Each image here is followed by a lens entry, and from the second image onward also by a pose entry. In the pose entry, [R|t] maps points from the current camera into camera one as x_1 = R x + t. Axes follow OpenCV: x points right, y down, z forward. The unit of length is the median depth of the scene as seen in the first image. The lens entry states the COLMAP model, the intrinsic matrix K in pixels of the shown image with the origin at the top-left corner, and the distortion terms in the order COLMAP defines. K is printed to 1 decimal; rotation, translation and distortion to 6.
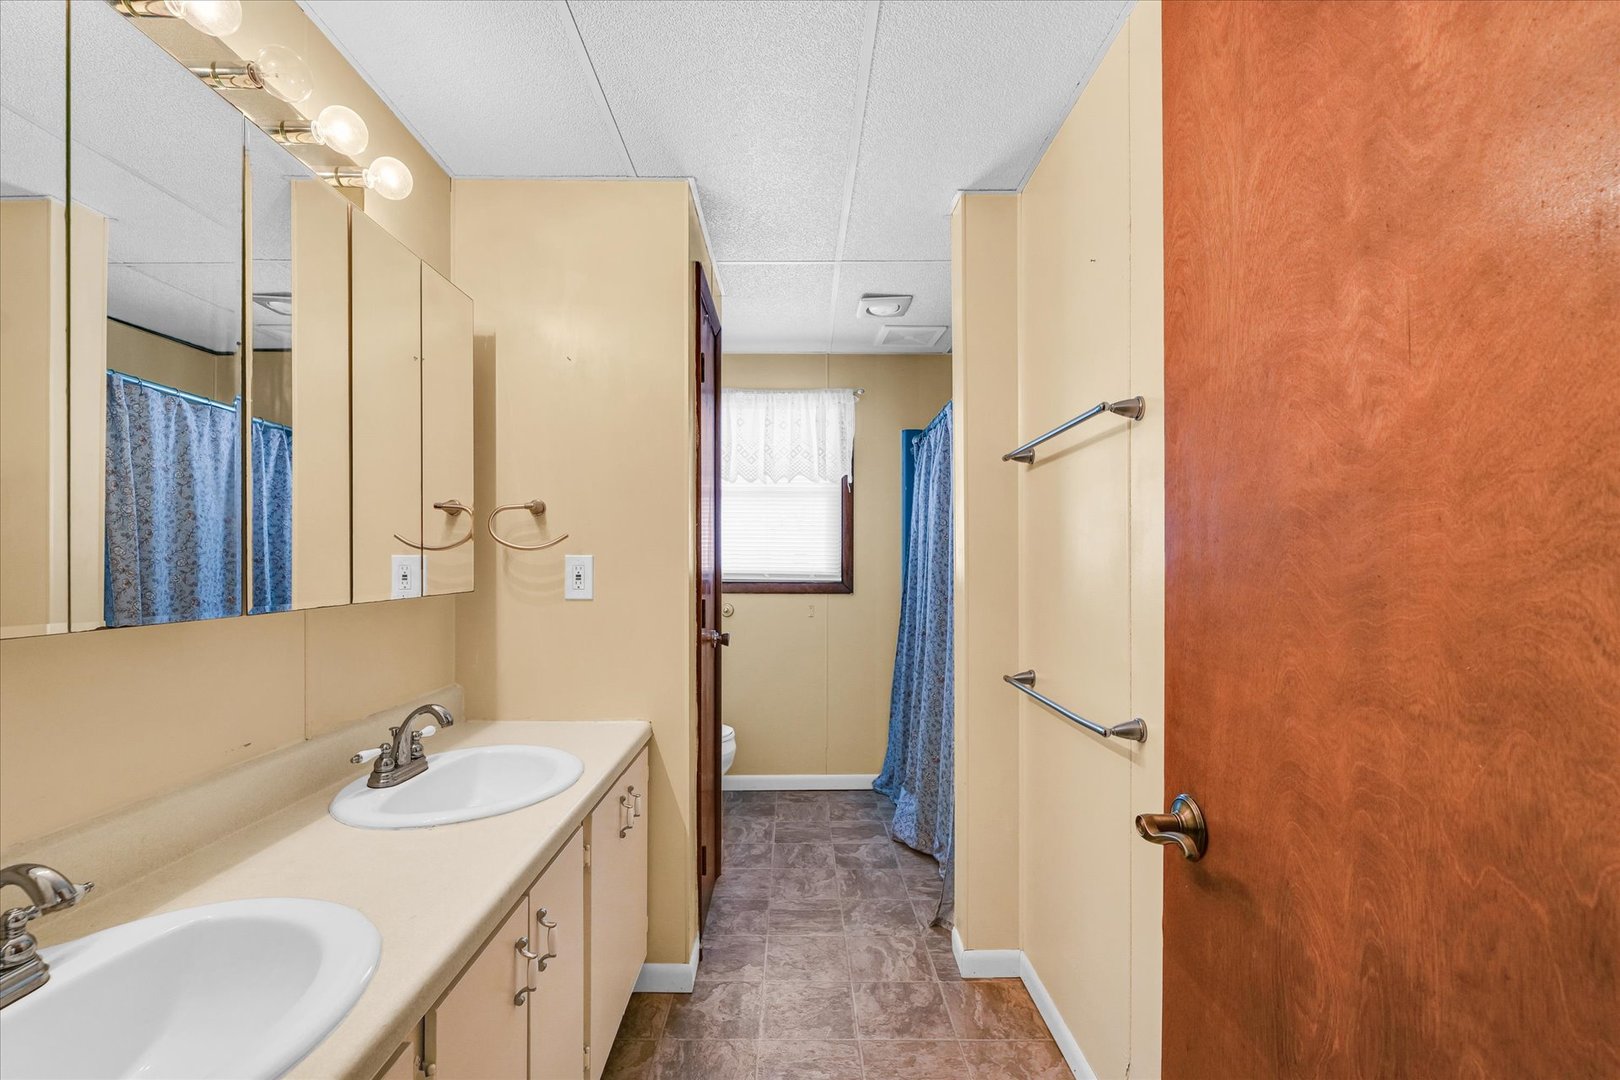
lens RADIAL K [[695.7, 0, 804.5], [0, 695.7, 555.6], [0, 0, 1]] dist [-0.002063, -0.000622]
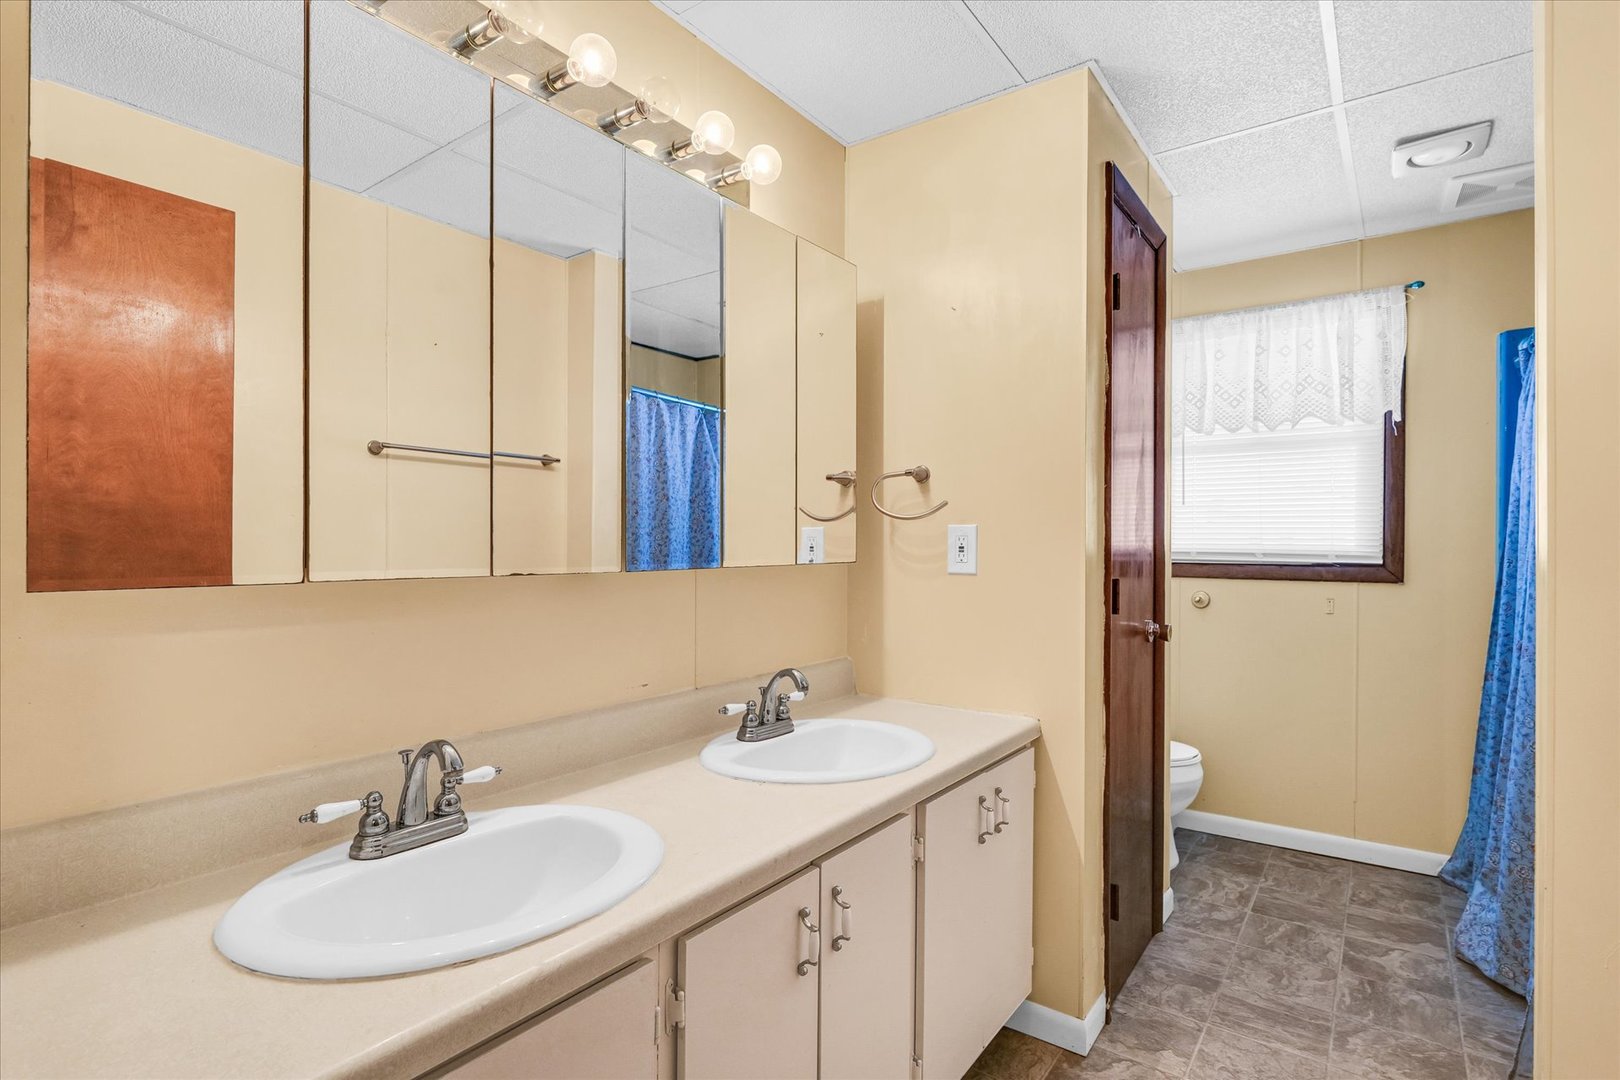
lens RADIAL K [[794.5, 0, 810.0], [0, 794.5, 540.0], [0, 0, 1]] dist [-0.002208, 0.000771]
pose [[0.804759, -0.004507, -0.593585, 0.107475], [0.005704, 0.999984, 0.000140, 0.014986], [0.593575, -0.003499, 0.804771, 0.046298]]
